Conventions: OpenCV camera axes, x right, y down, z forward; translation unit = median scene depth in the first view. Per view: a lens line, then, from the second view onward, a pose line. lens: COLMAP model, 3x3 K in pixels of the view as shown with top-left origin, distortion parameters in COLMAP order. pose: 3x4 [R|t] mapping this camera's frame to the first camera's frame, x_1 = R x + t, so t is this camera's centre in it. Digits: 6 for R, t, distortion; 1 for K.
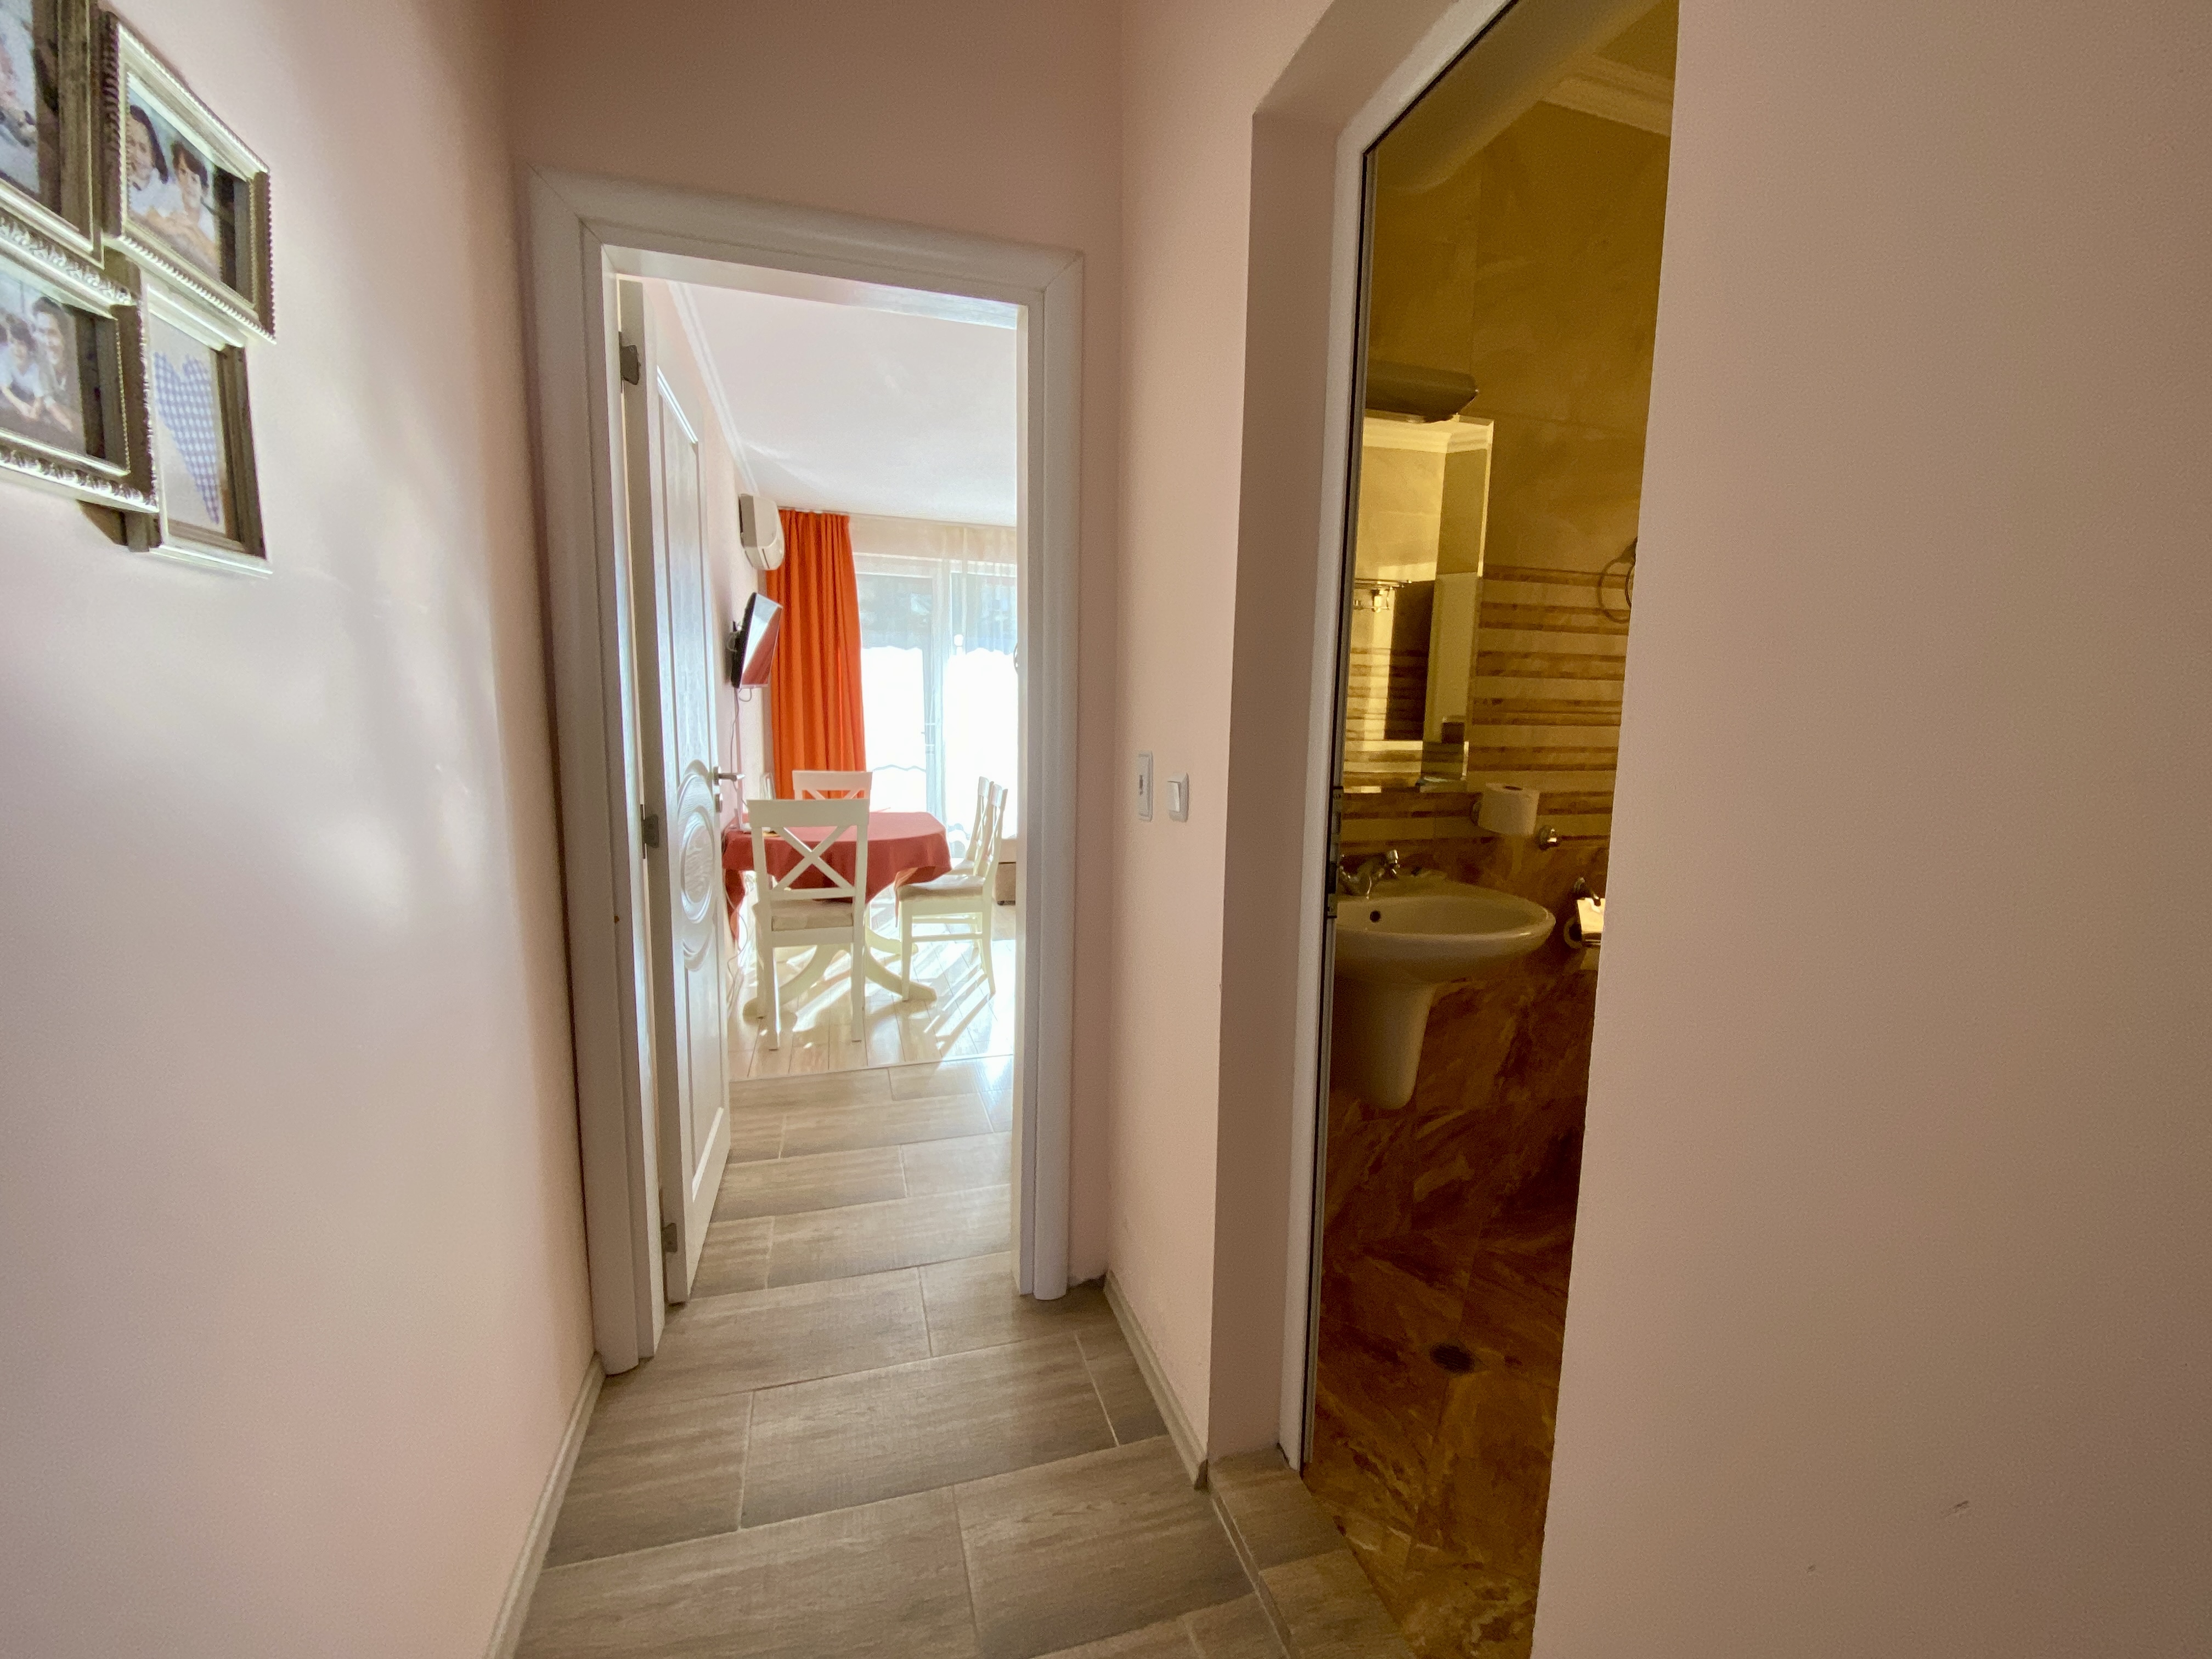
lens RADIAL K [[889.3, 0, 1103.6], [0, 889.3, 845.9], [0, 0, 1]] dist [0.002618, -0.013573]
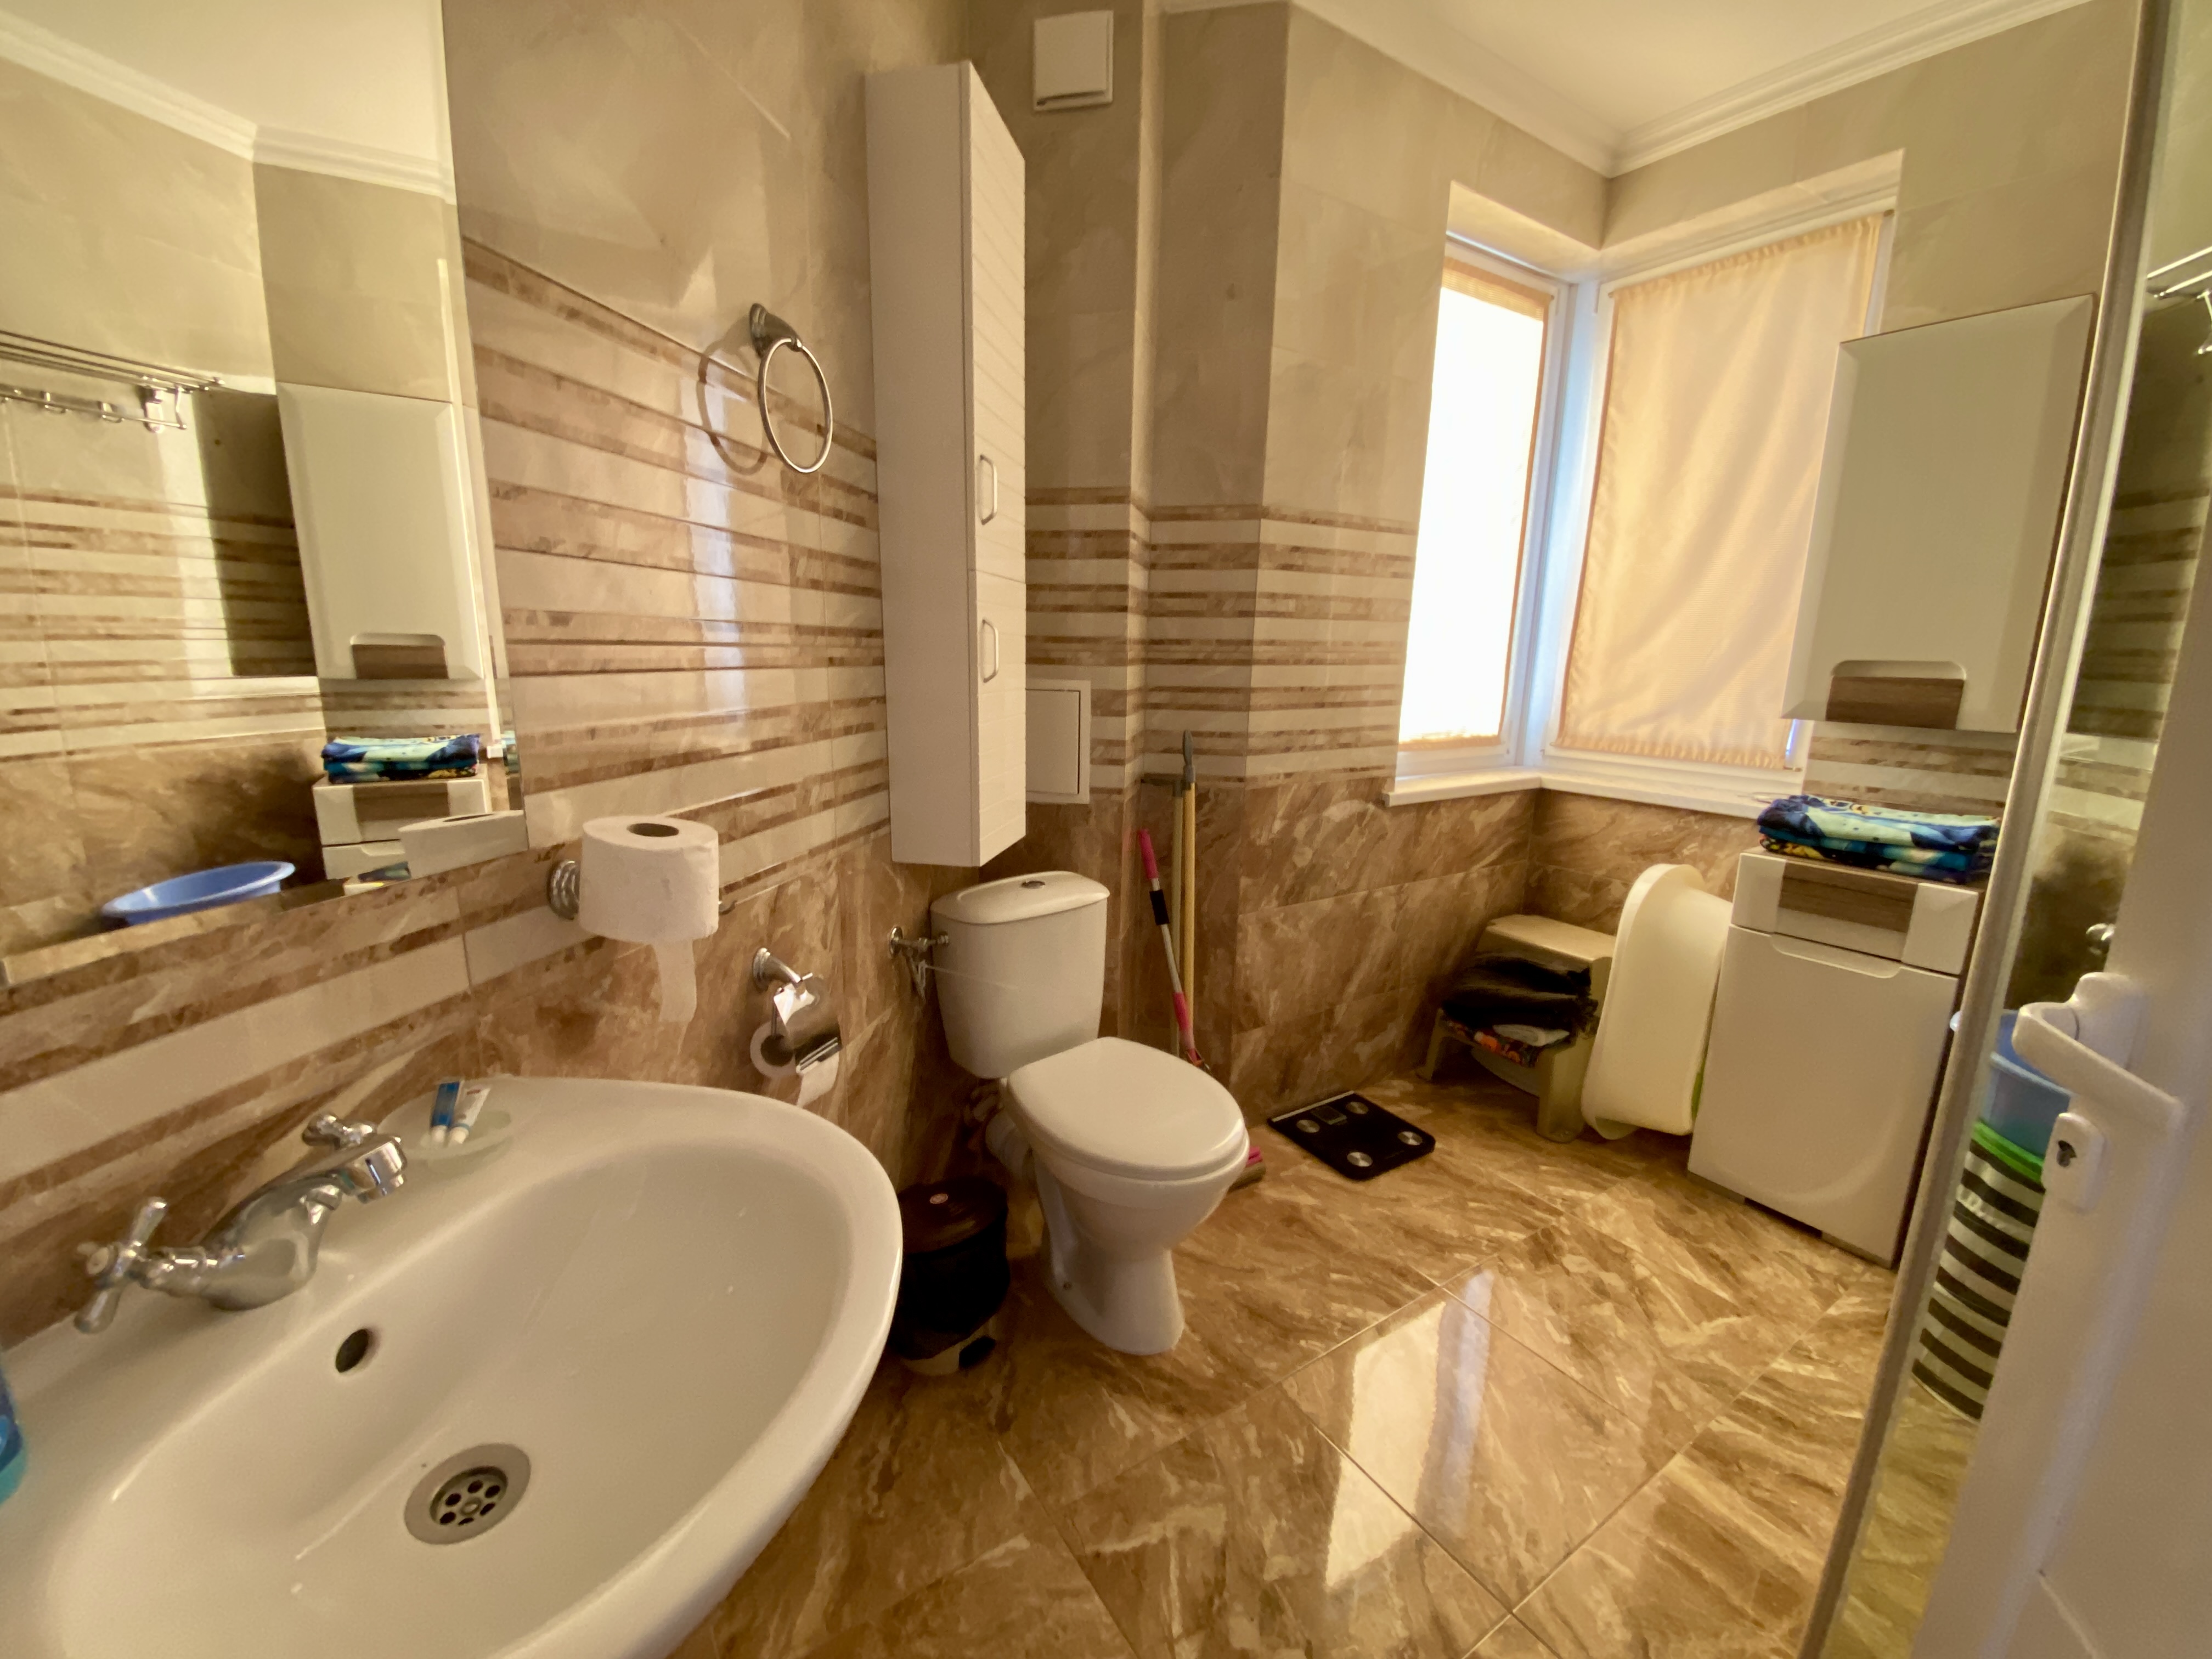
lens RADIAL K [[910.2, 0, 1076.6], [0, 910.2, 837.4], [0, 0, 1]] dist [0.001028, -0.012106]
pose [[0.501715, -0.195570, 0.842636, 0.093194], [0.121565, 0.980382, 0.155158, -0.048808], [-0.856448, 0.024590, 0.515647, 0.286475]]
